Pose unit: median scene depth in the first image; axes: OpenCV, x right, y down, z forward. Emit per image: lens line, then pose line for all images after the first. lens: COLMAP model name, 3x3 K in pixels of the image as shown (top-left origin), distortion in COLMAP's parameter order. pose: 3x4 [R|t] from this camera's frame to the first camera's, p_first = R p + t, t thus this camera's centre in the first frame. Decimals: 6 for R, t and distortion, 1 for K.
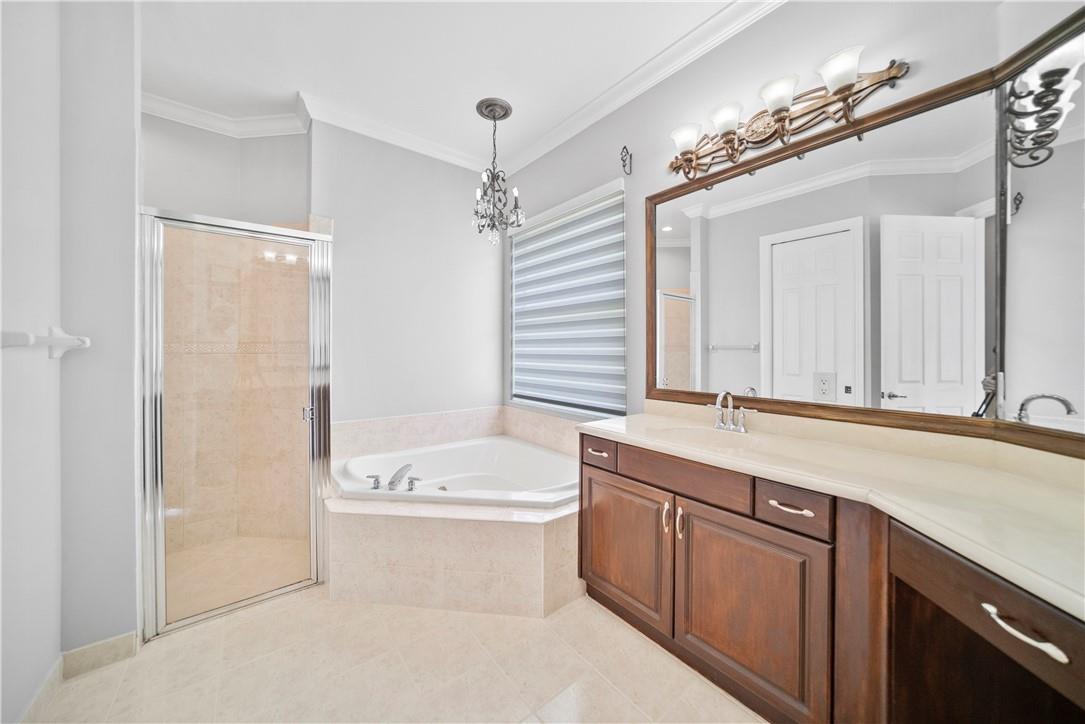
lens RADIAL K [[382.0, 0, 540.8], [0, 382.0, 355.5], [0, 0, 1]] dist [0.000066, 0.000094]
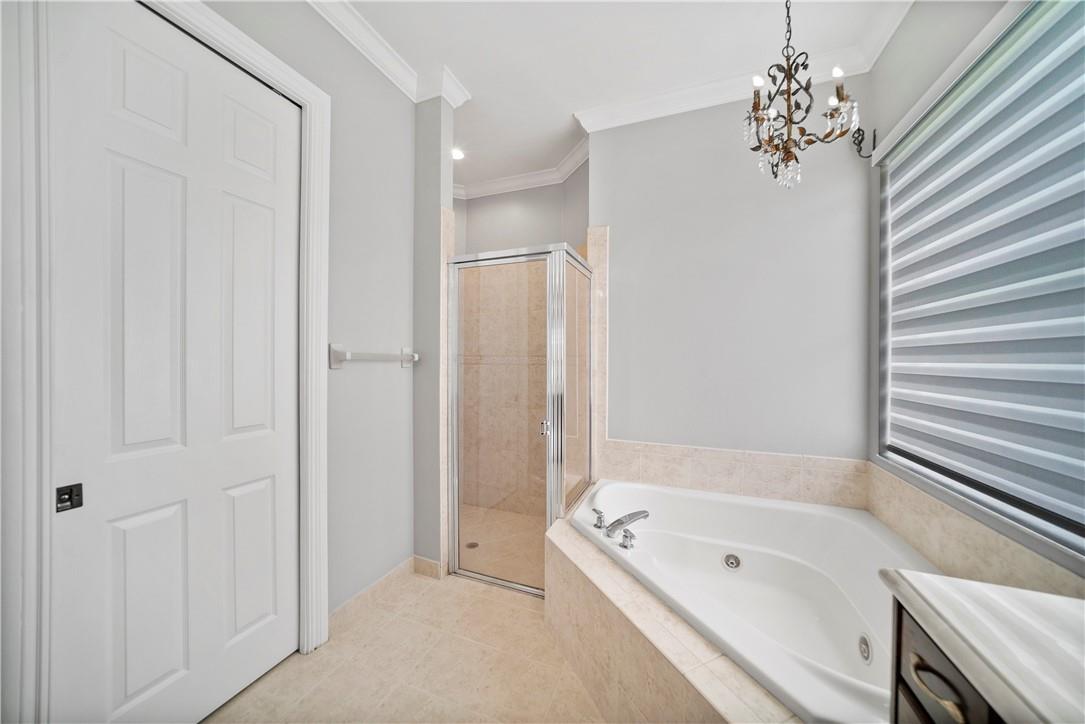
lens RADIAL K [[366.7, 0, 542.5], [0, 366.7, 362.0], [0, 0, 1]] dist [-0.014760, 0.000060]
pose [[0.500421, 0.011329, -0.865708, 0.166834], [-0.016906, 0.999852, 0.003312, -0.016391], [0.865617, 0.012978, 0.500538, 0.383001]]
